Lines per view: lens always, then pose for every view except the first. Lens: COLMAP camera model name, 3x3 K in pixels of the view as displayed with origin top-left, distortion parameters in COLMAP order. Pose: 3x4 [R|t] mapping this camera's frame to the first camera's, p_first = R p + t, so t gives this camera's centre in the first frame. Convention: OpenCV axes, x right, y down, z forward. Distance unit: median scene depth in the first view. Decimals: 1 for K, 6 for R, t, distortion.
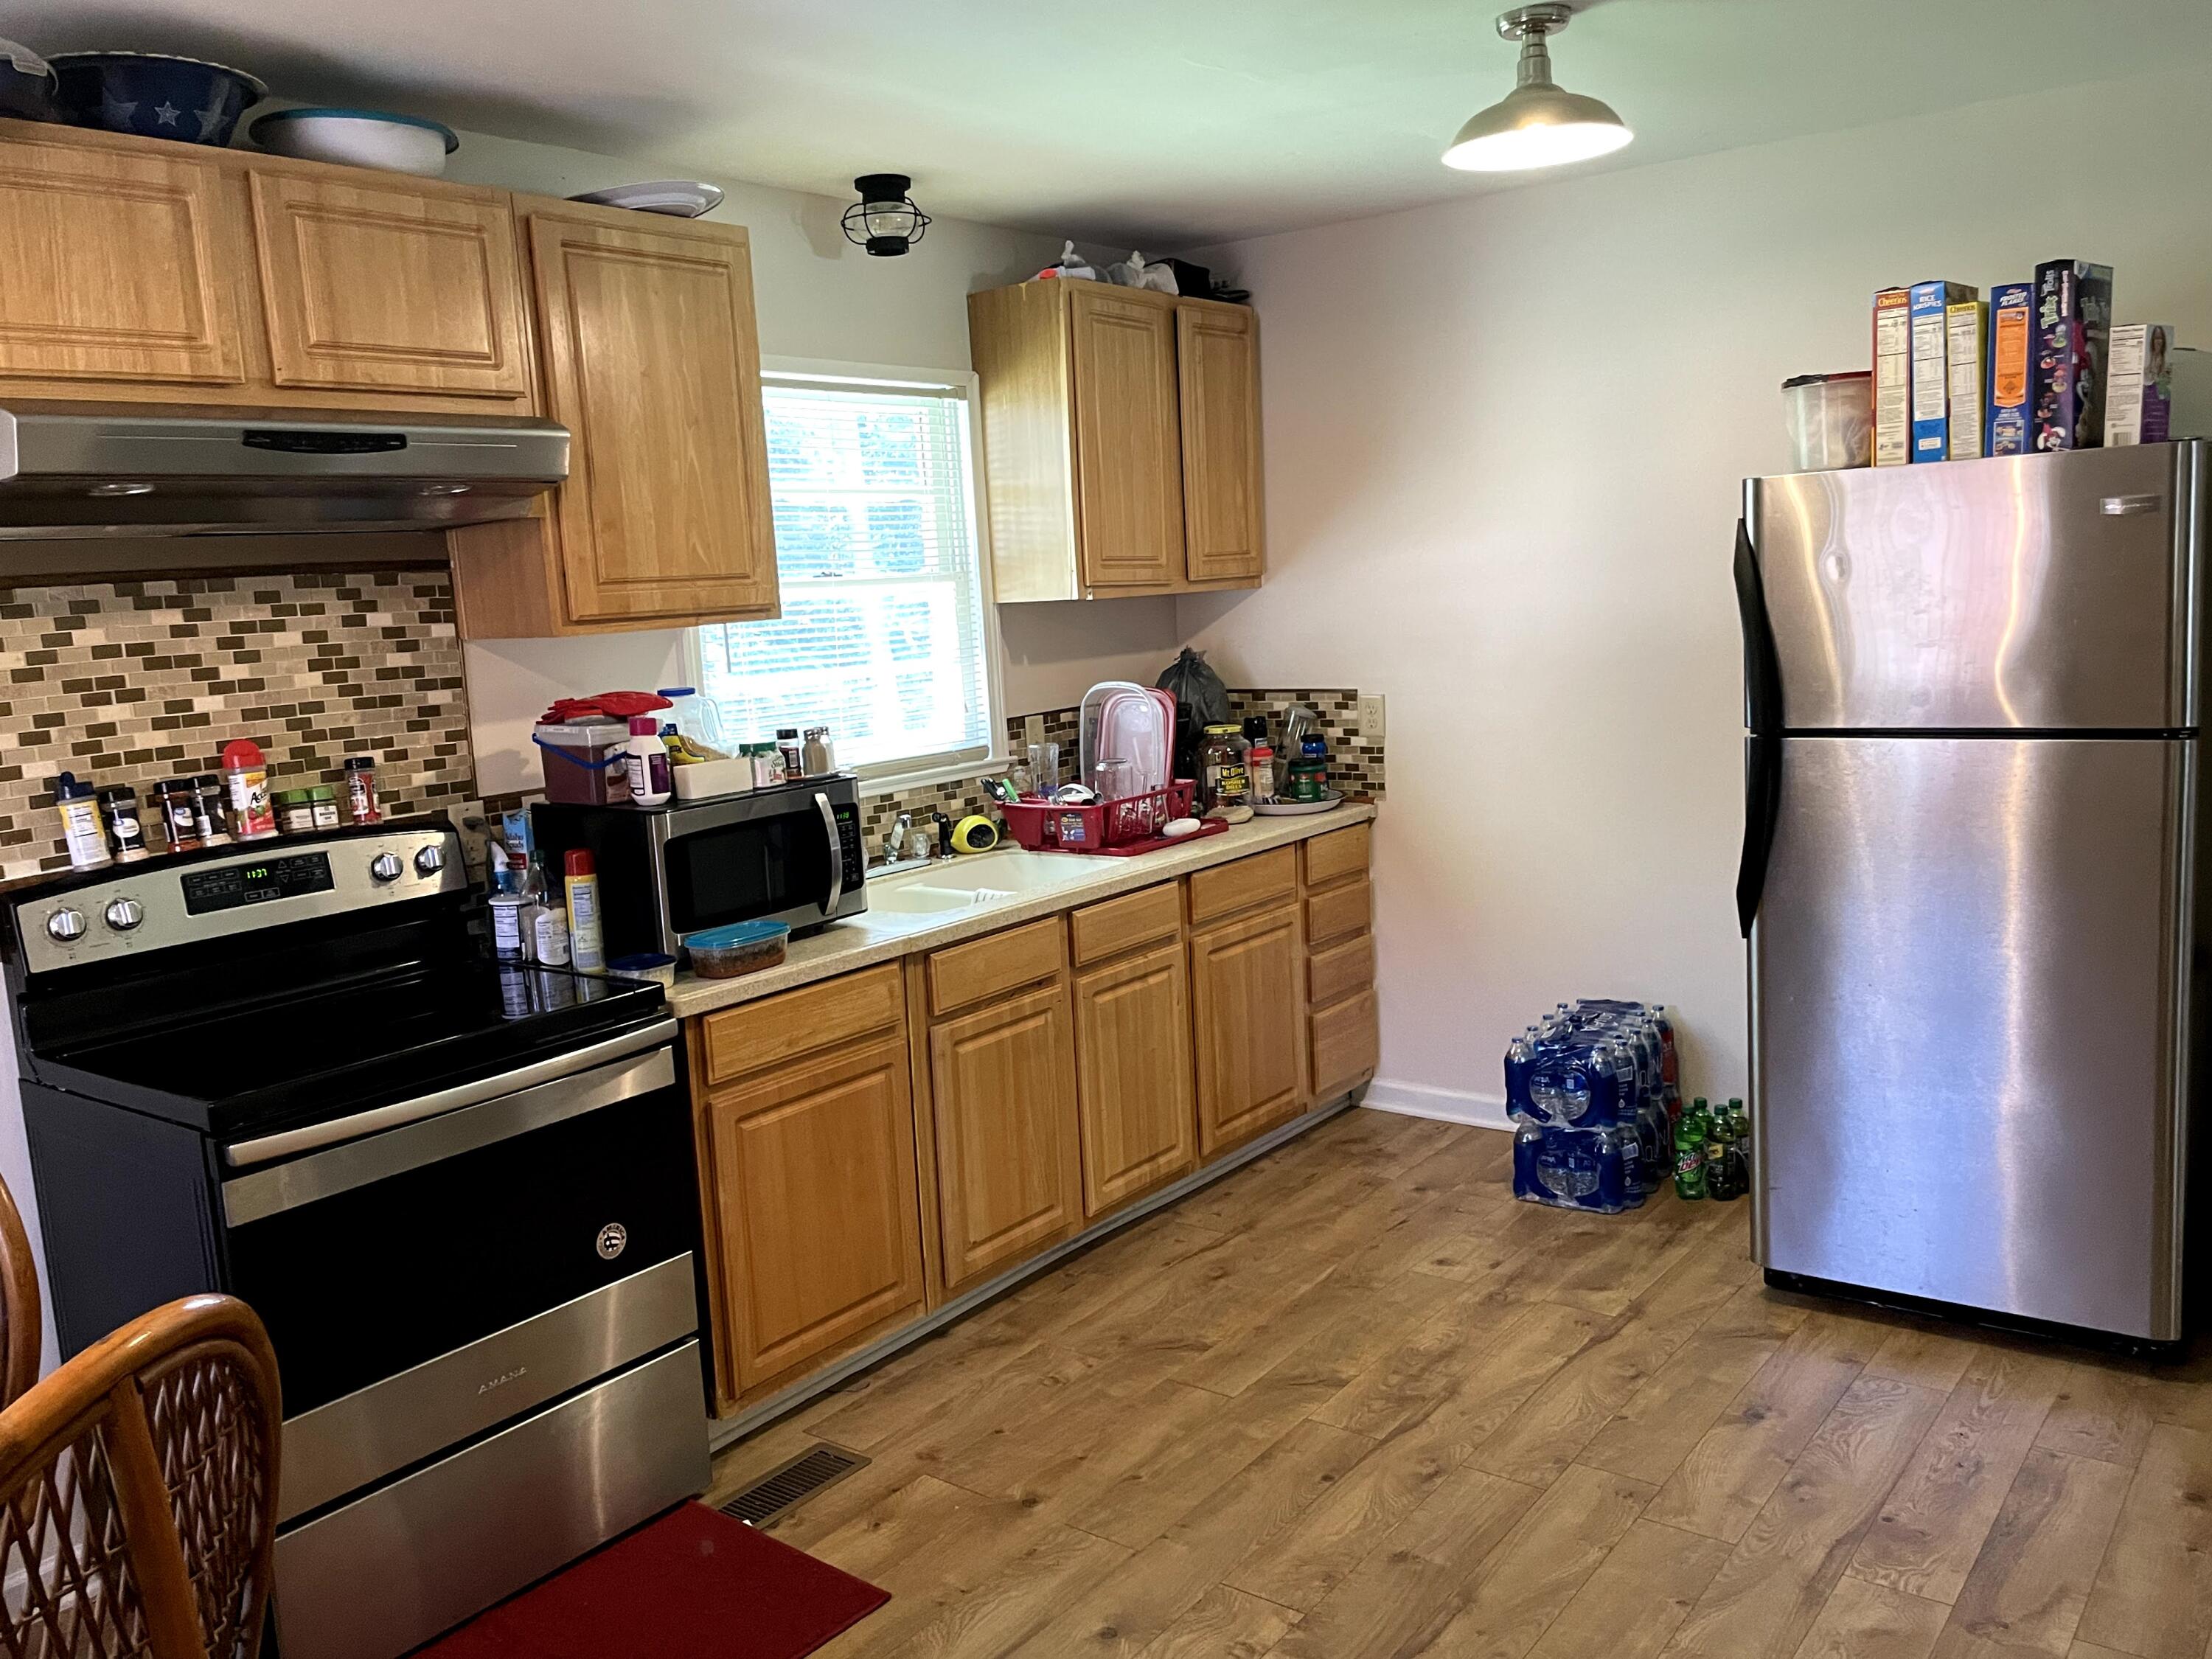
lens RADIAL K [[1784.8, 0, 1108.9], [0, 1784.8, 838.1], [0, 0, 1]] dist [0.081982, -0.100275]
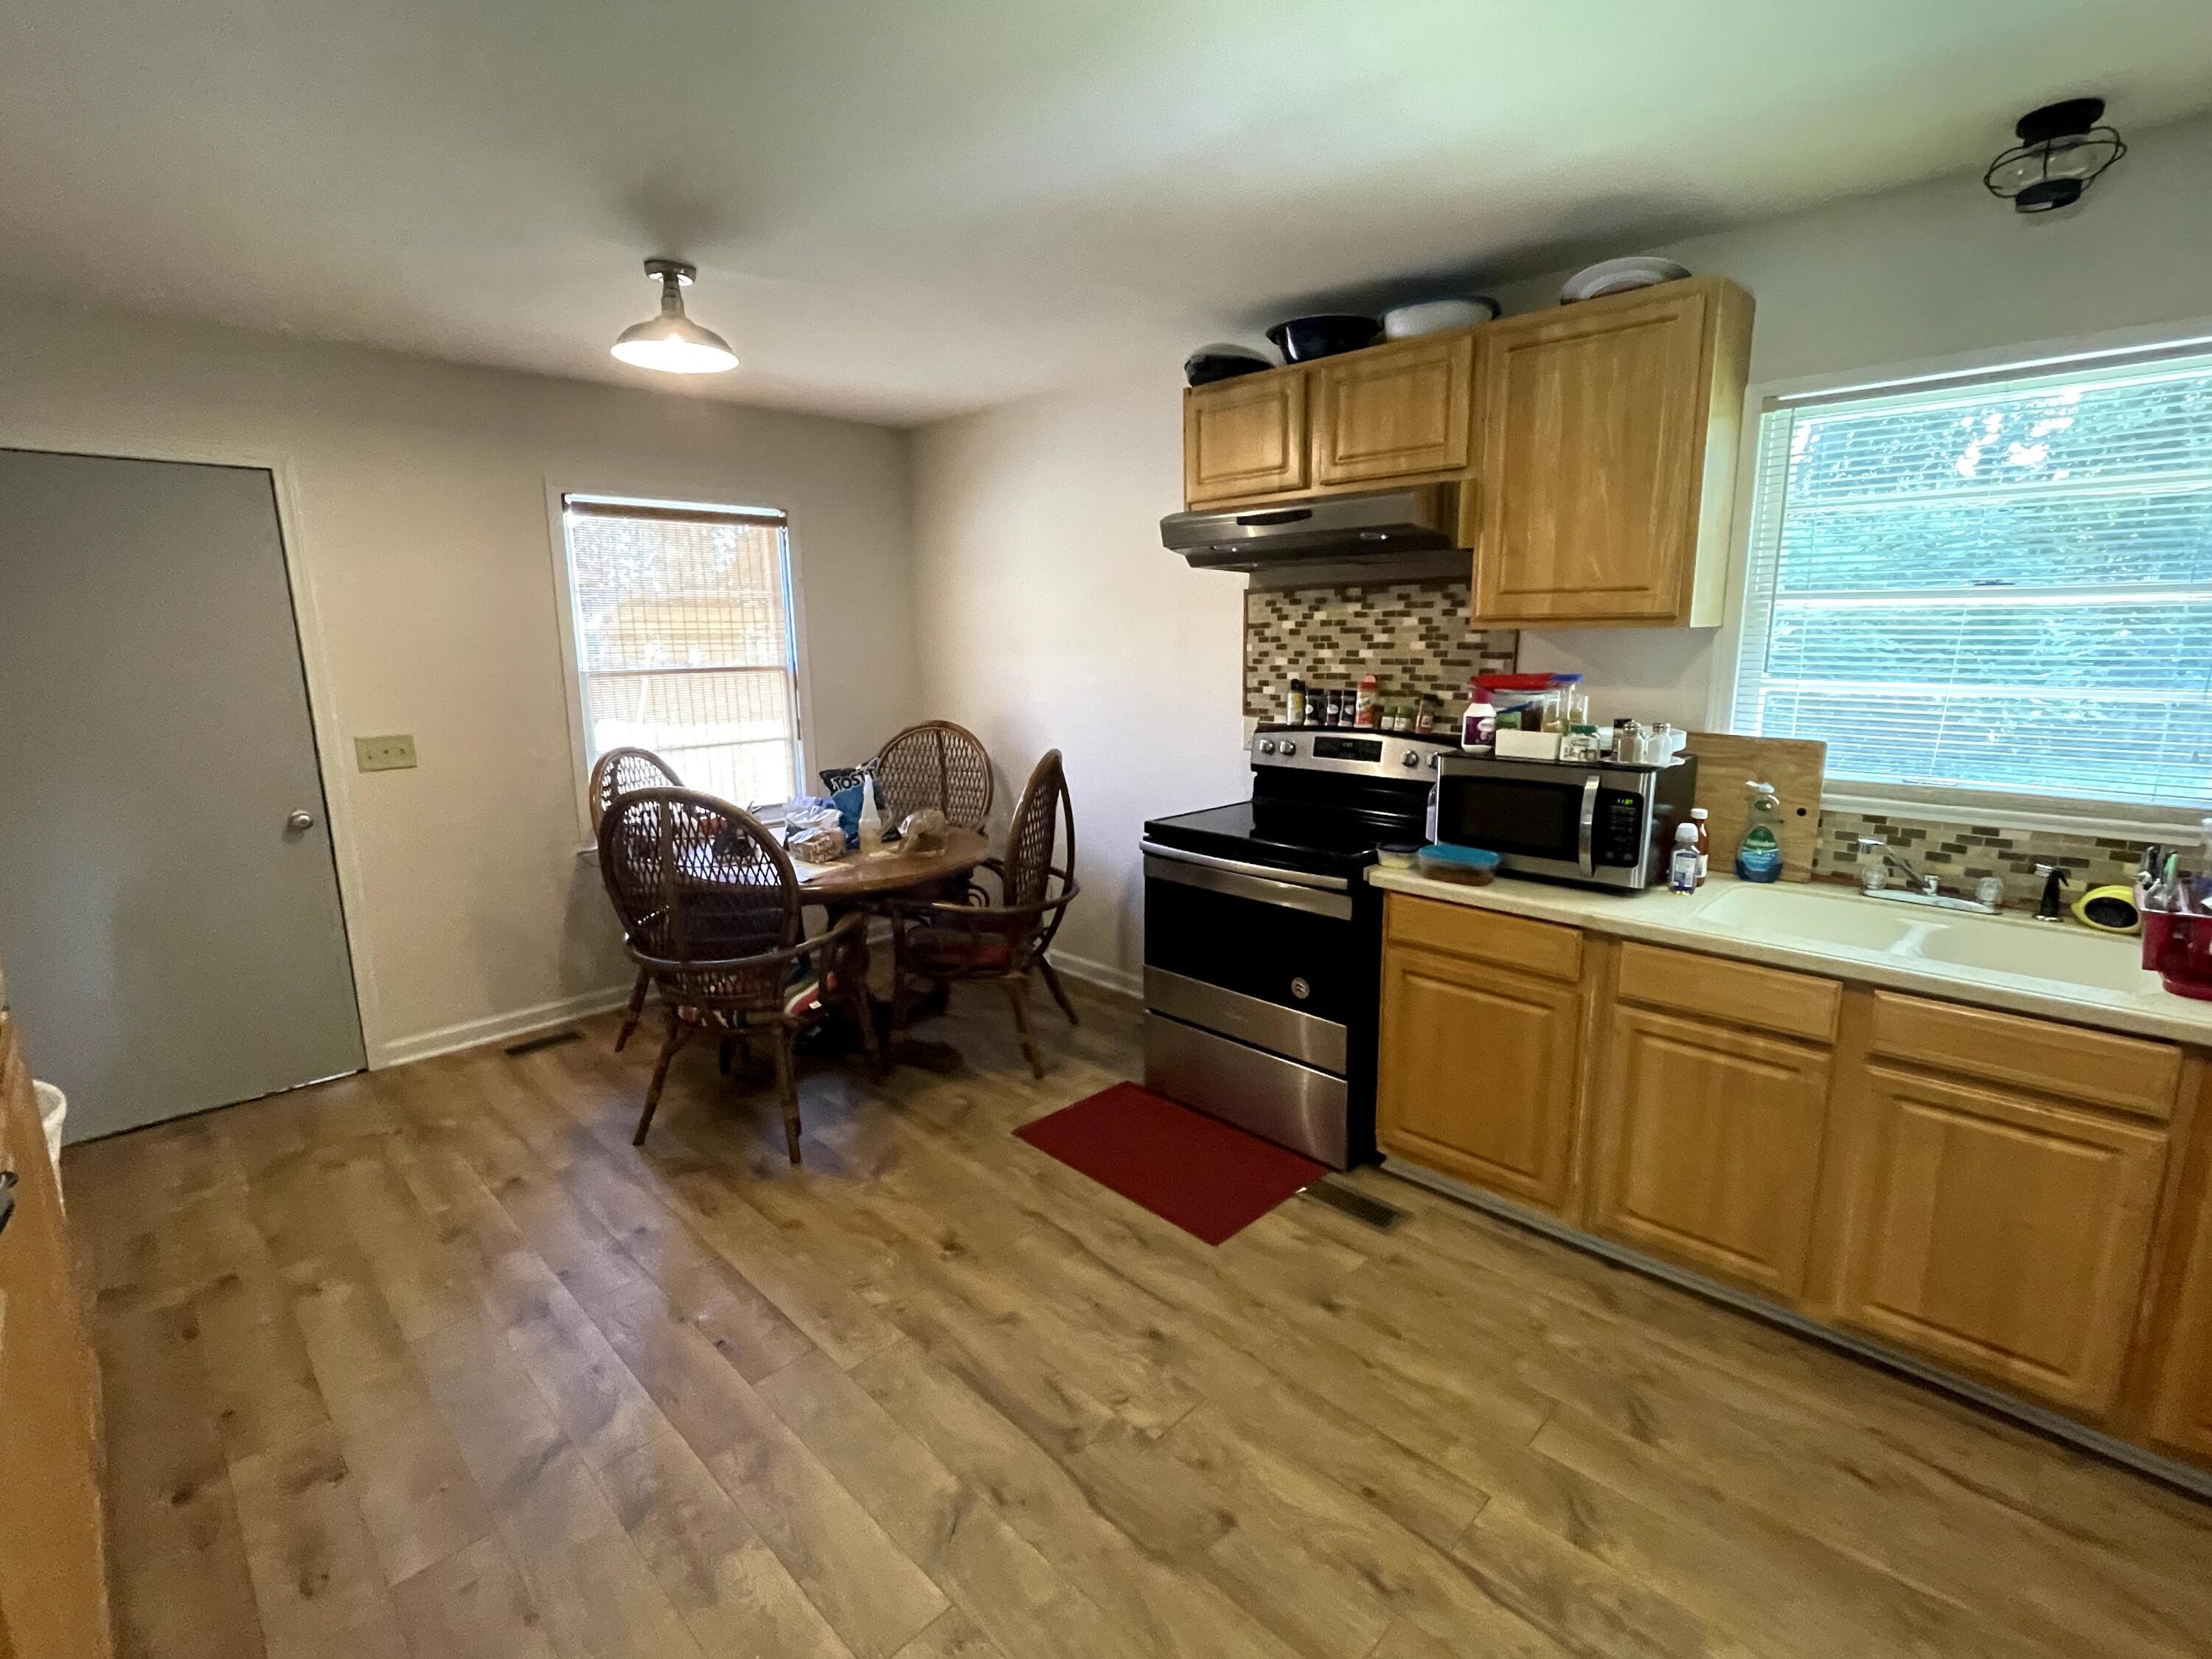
lens RADIAL K [[1024.0, 0, 1100.4], [0, 1024.0, 824.9], [0, 0, 1]] dist [-0.009711, 0.005013]
pose [[-0.132493, 0.246329, -0.960087, 0.572594], [-0.127501, 0.956344, 0.262964, -0.137962], [0.982949, 0.157253, -0.095302, 0.790325]]
